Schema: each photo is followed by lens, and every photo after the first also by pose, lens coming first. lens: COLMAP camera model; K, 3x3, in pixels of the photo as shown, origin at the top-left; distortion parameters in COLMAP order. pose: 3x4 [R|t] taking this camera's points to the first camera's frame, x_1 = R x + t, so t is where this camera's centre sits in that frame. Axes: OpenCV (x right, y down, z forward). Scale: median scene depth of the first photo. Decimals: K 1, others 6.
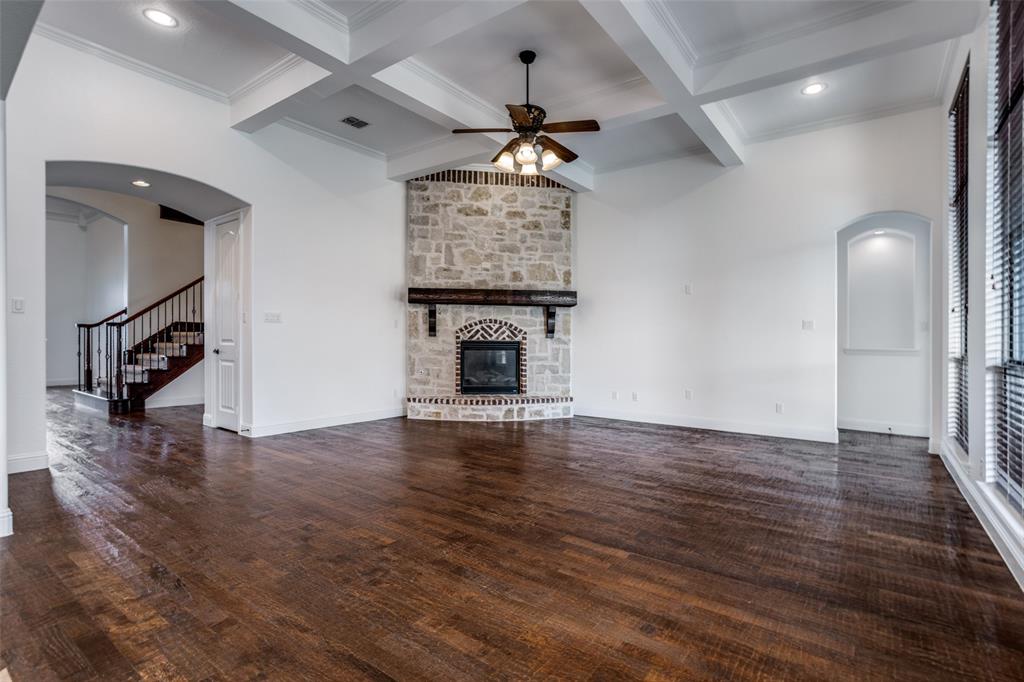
lens RADIAL K [[497.0, 0, 512.0], [0, 497.0, 341.0], [0, 0, 1]] dist [-0.034049, 0.000842]
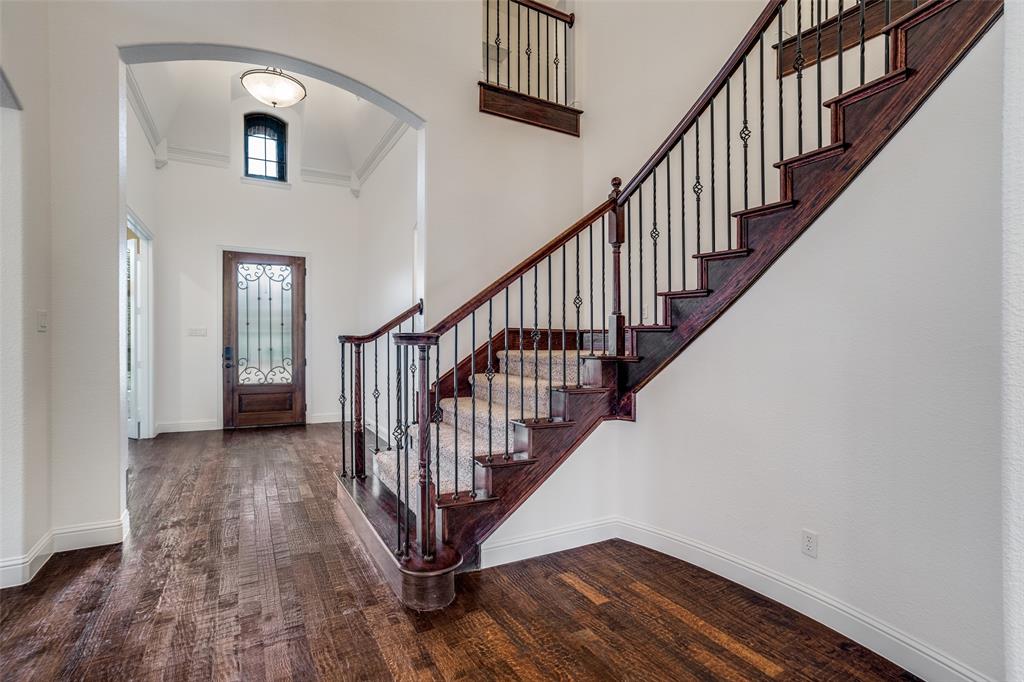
lens RADIAL K [[497.0, 0, 512.0], [0, 497.0, 341.0], [0, 0, 1]] dist [-0.034049, 0.000842]
pose [[0.907994, -0.000605, -0.418982, -0.534320], [-0.001291, 0.999990, -0.004242, -0.028017], [0.418980, 0.004393, 0.907985, 0.622738]]
